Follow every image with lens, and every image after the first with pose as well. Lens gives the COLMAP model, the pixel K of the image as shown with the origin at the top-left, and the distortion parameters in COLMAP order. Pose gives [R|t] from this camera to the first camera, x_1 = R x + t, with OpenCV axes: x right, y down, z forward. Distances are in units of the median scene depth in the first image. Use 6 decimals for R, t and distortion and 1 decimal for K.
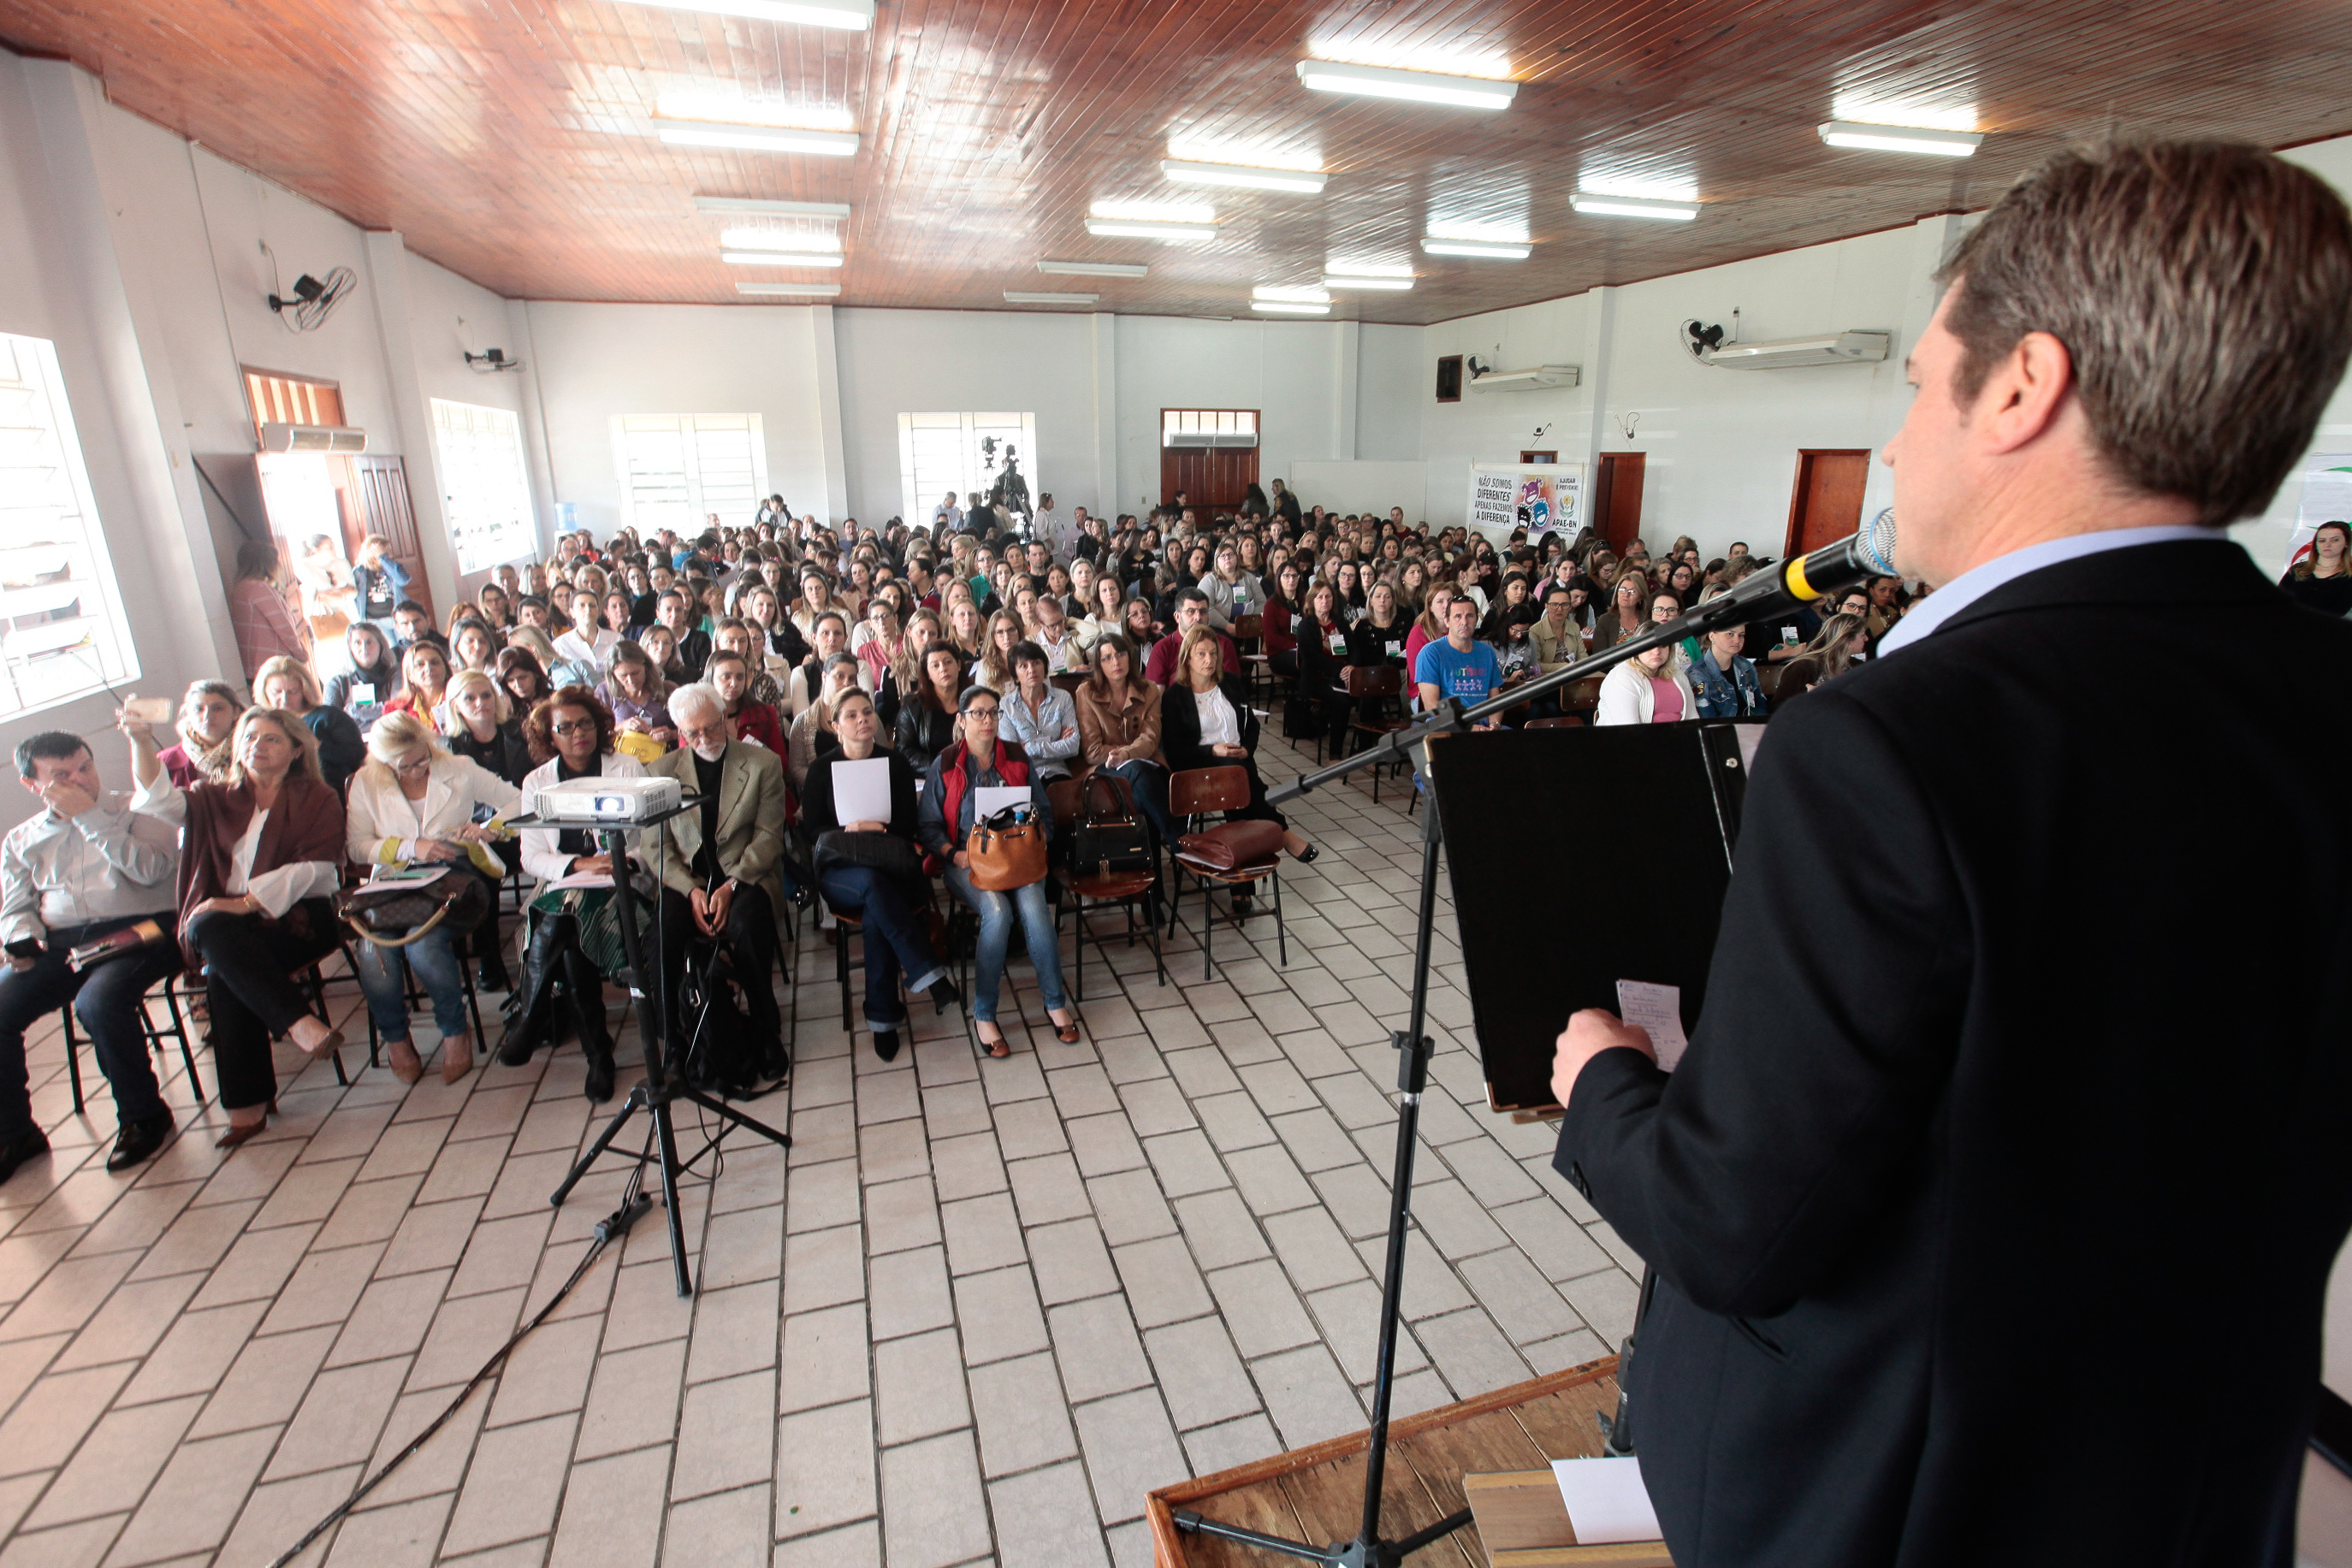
lens RADIAL K [[1094.5, 0, 1176.0], [0, 1094.5, 784.0], [0, 0, 1]] dist [-0.051437, 0.030140]
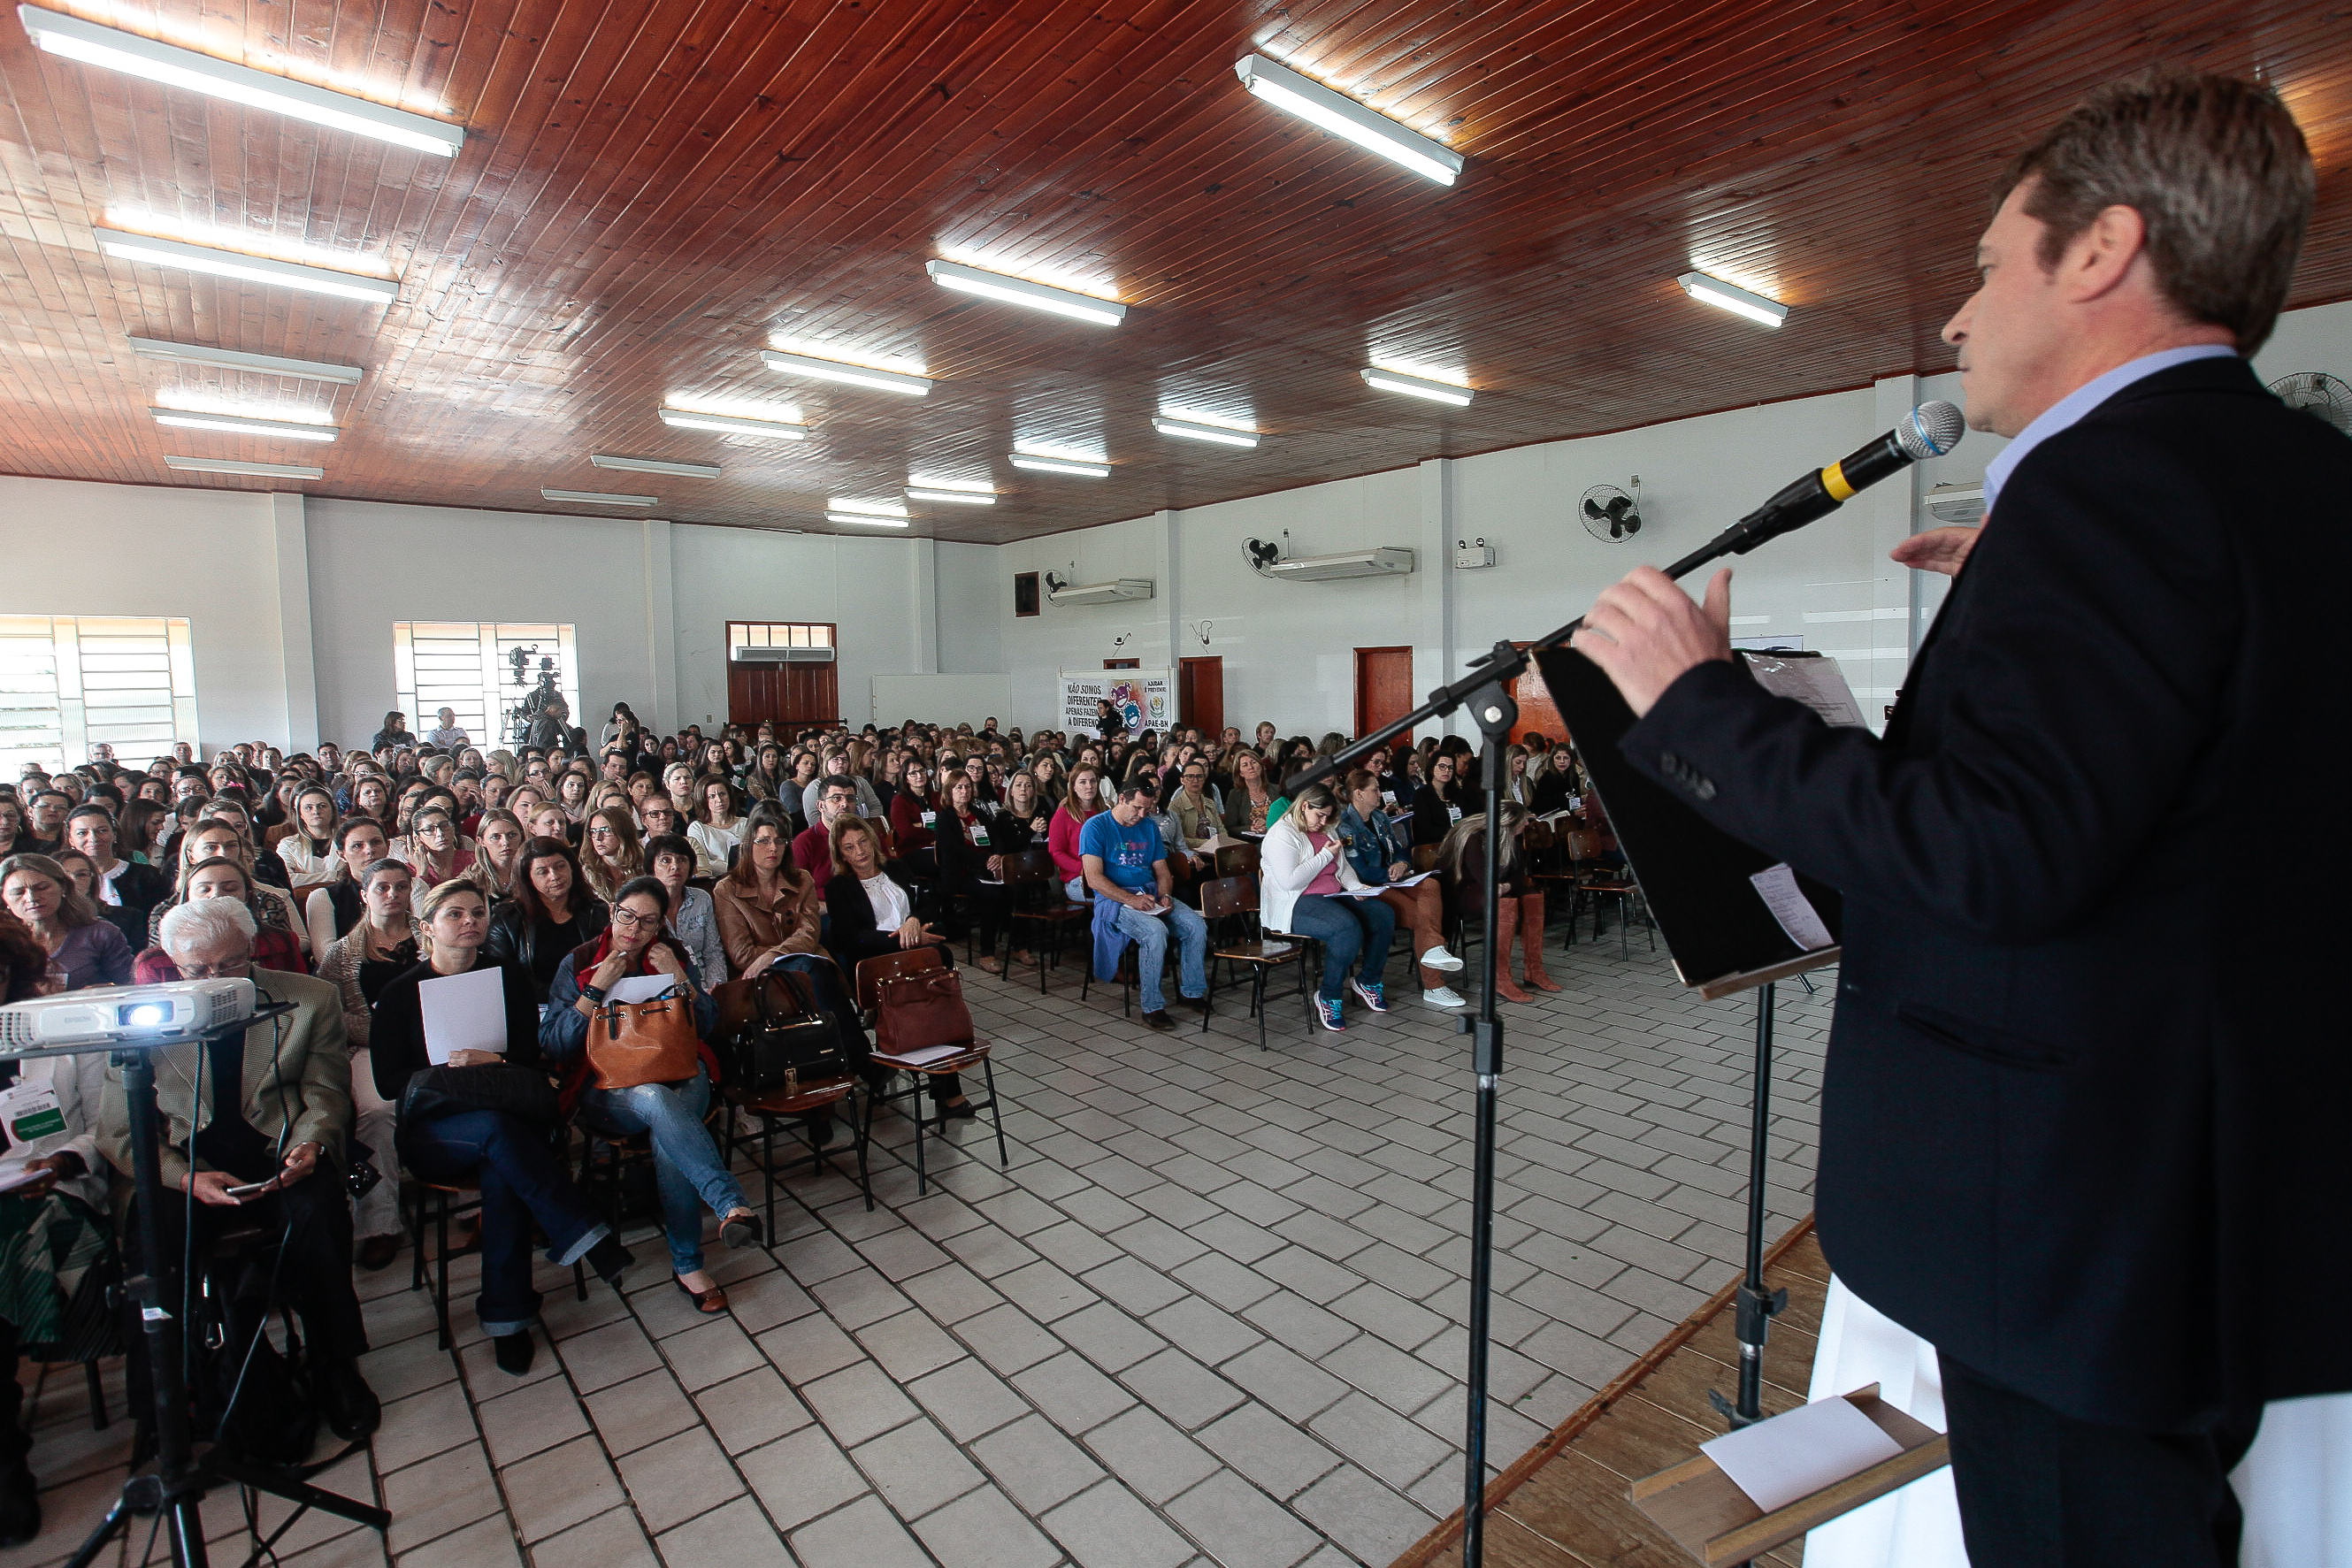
lens RADIAL K [[1139.7, 0, 1191.7], [0, 1139.7, 775.1], [0, 0, 1]] dist [-0.034875, 0.019181]
pose [[0.919460, -0.041928, 0.390941, -0.068198], [0.124832, 0.973984, -0.189134, 0.031739], [-0.372841, 0.222703, 0.900774, 0.026480]]
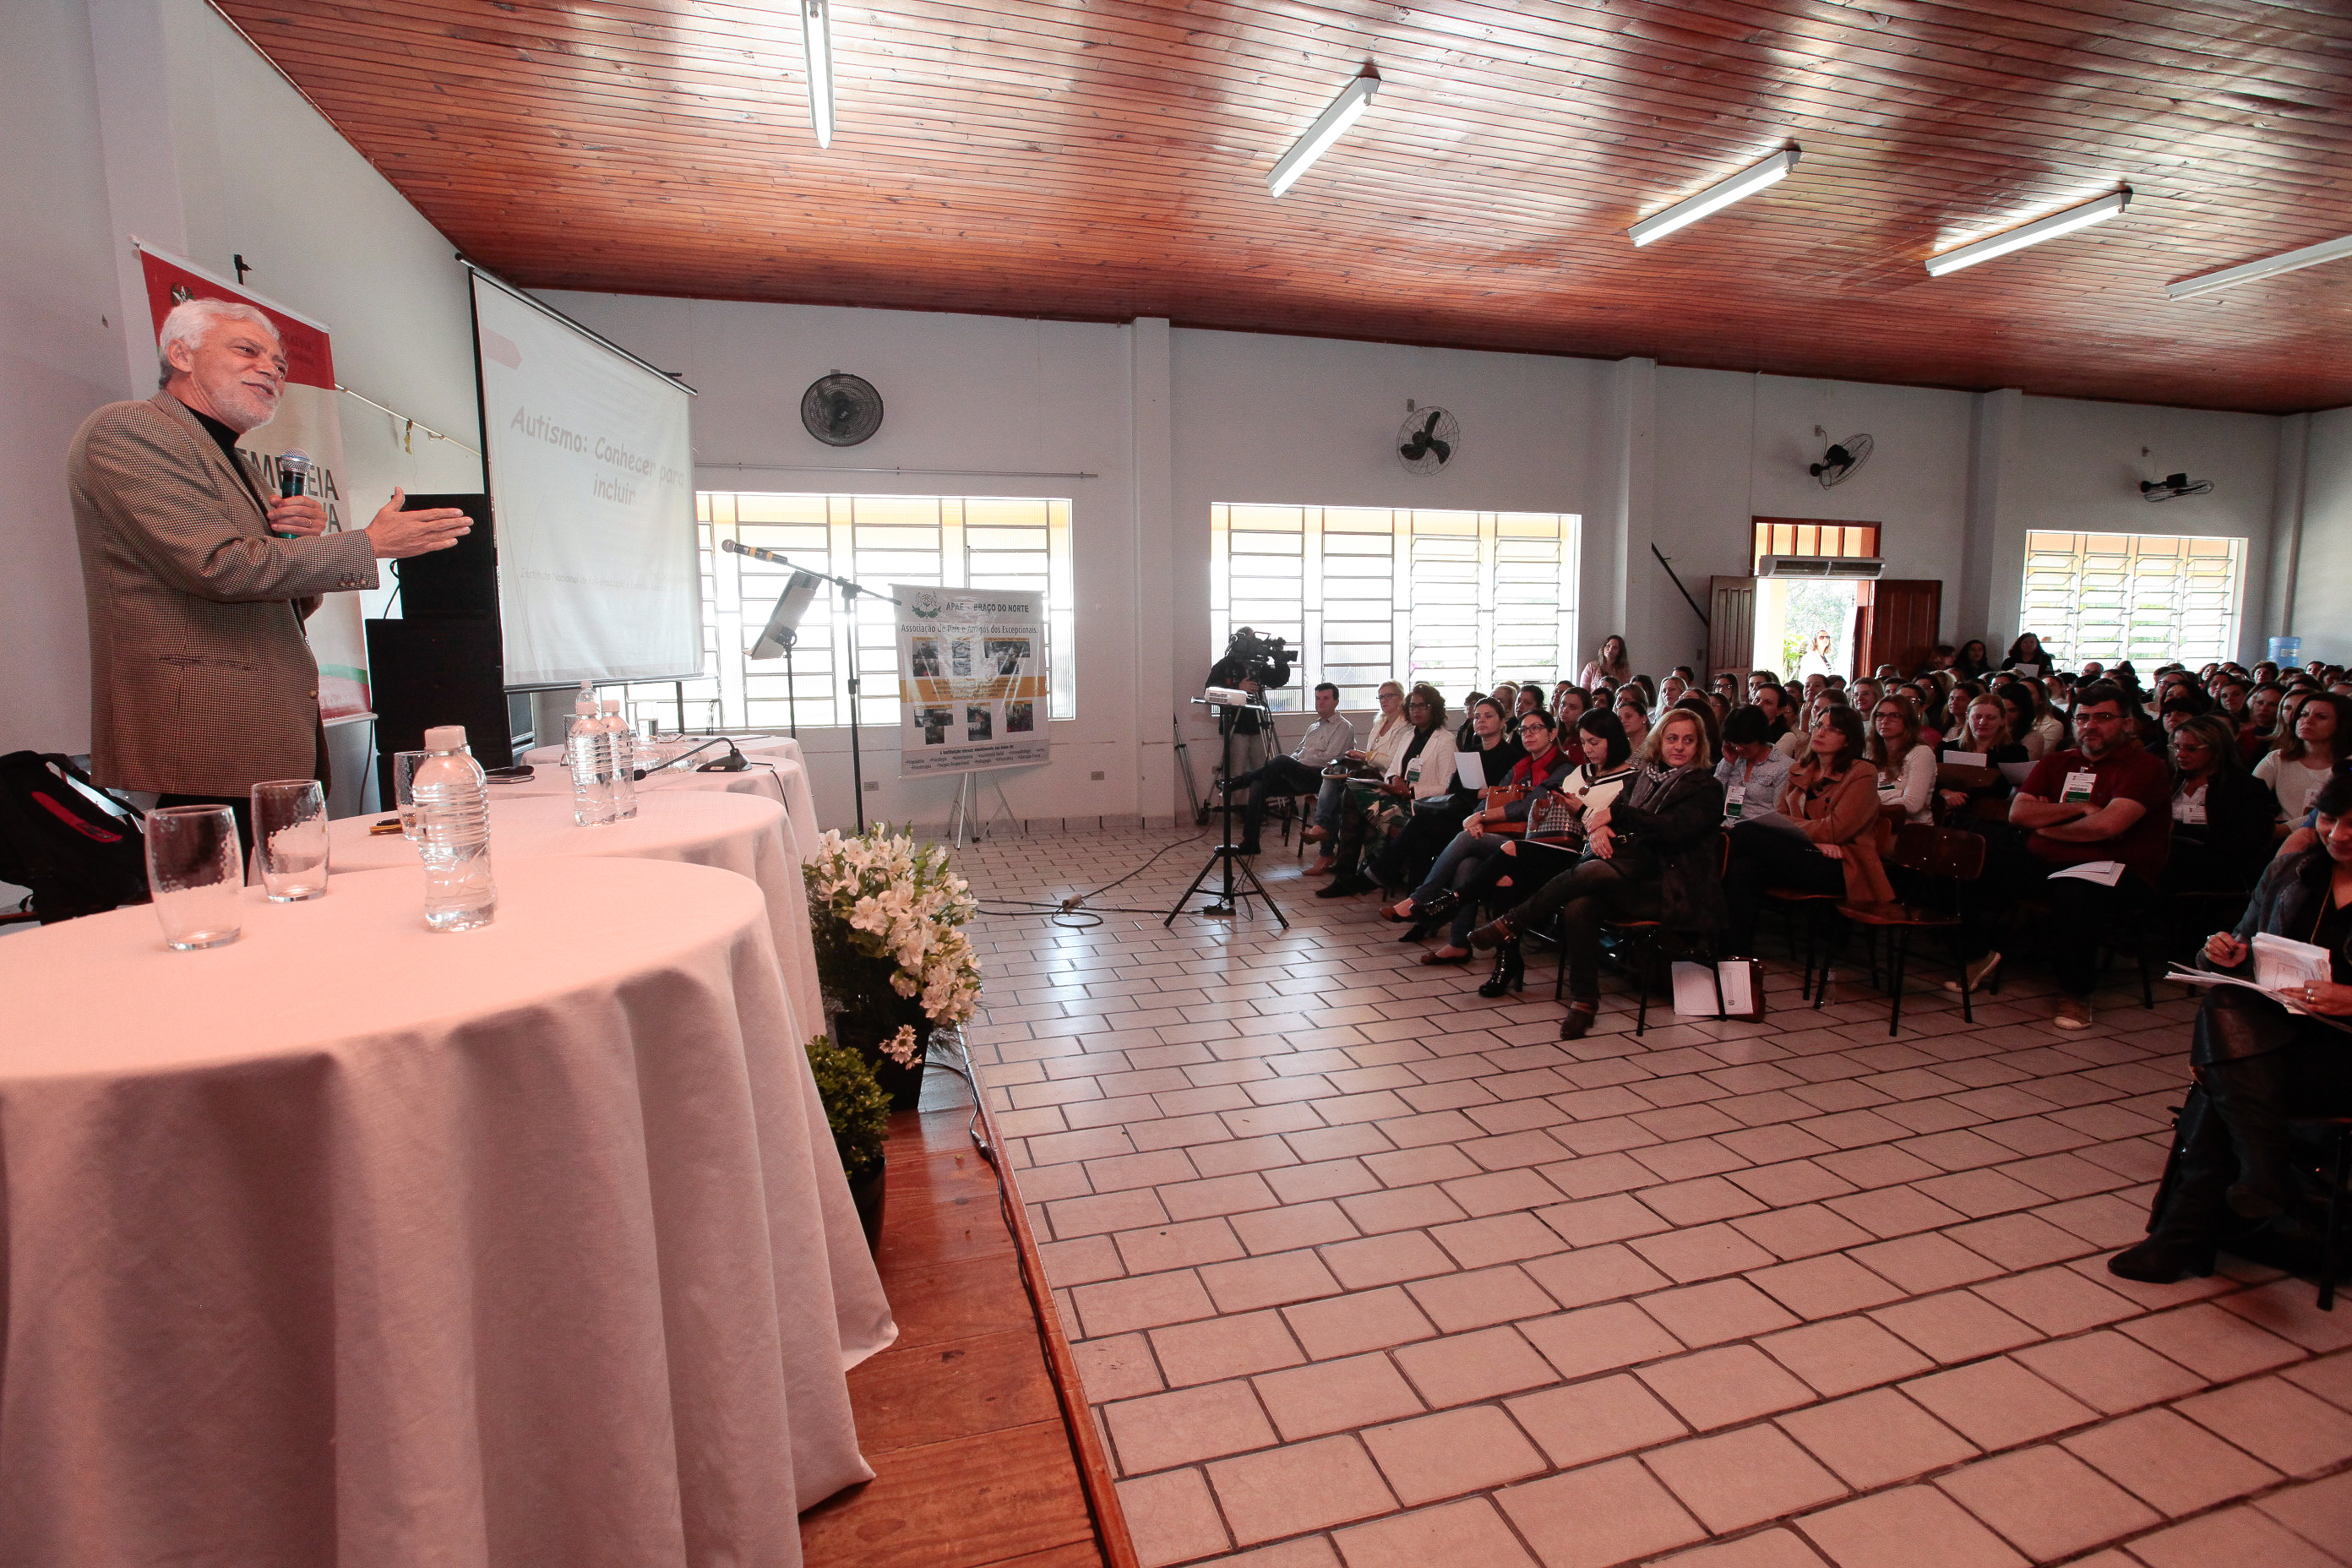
lens RADIAL K [[1094.6, 0, 1176.0], [0, 1094.6, 784.0], [0, 0, 1]] dist [-0.051437, 0.030140]
pose [[-0.016892, 0.139362, -0.990097, 0.558020], [-0.283767, 0.948853, 0.138398, -0.032751], [0.958744, 0.283295, 0.023518, 0.303330]]
